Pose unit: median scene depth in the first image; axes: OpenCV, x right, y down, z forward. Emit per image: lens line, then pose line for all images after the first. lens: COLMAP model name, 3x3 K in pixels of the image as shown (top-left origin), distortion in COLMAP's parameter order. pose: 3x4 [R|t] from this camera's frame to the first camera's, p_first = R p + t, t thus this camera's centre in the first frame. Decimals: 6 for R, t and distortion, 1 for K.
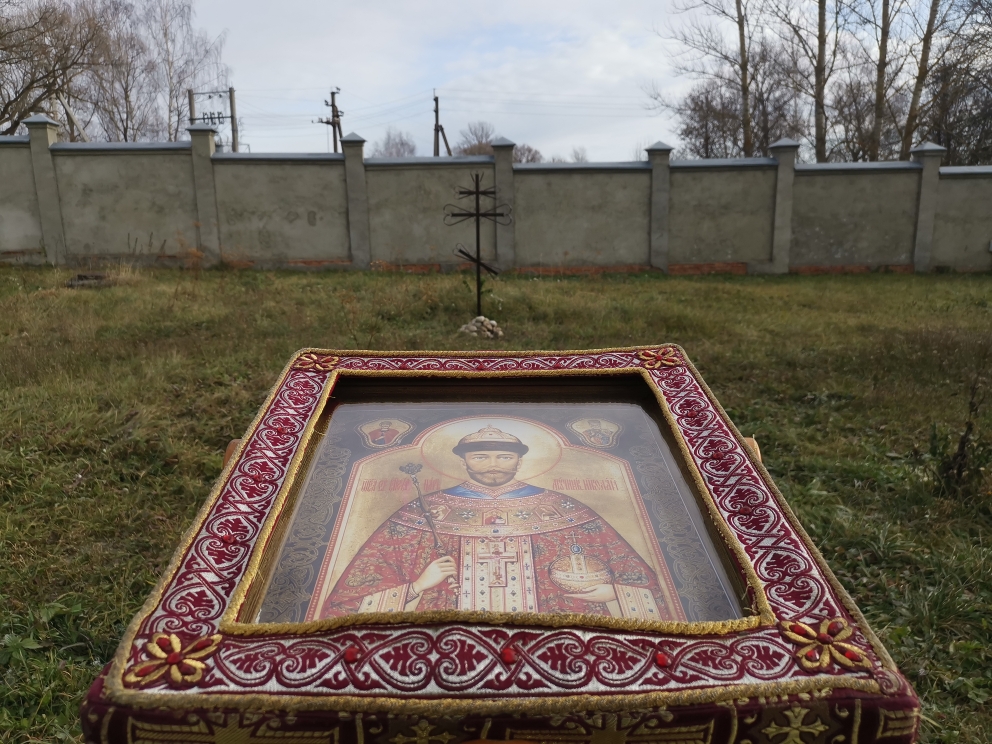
lens RADIAL K [[775.0, 0, 496.0], [0, 775.0, 372.0], [0, 0, 1]] dist [0.027993, -0.002211]
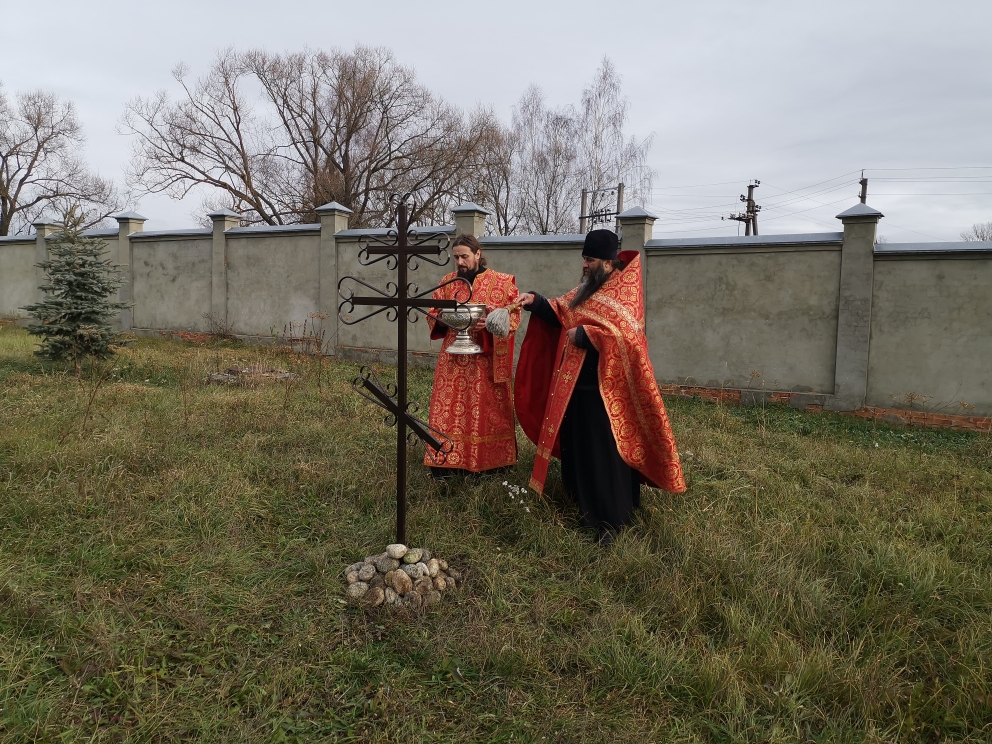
lens RADIAL K [[765.1, 0, 498.7], [0, 765.1, 360.1], [0, 0, 1]] dist [0.056164, -0.039167]
pose [[0.831625, 0.071747, -0.550684, 0.118618], [-0.151705, 0.983253, -0.100994, -0.066355], [0.534215, 0.167531, 0.828582, 0.331504]]
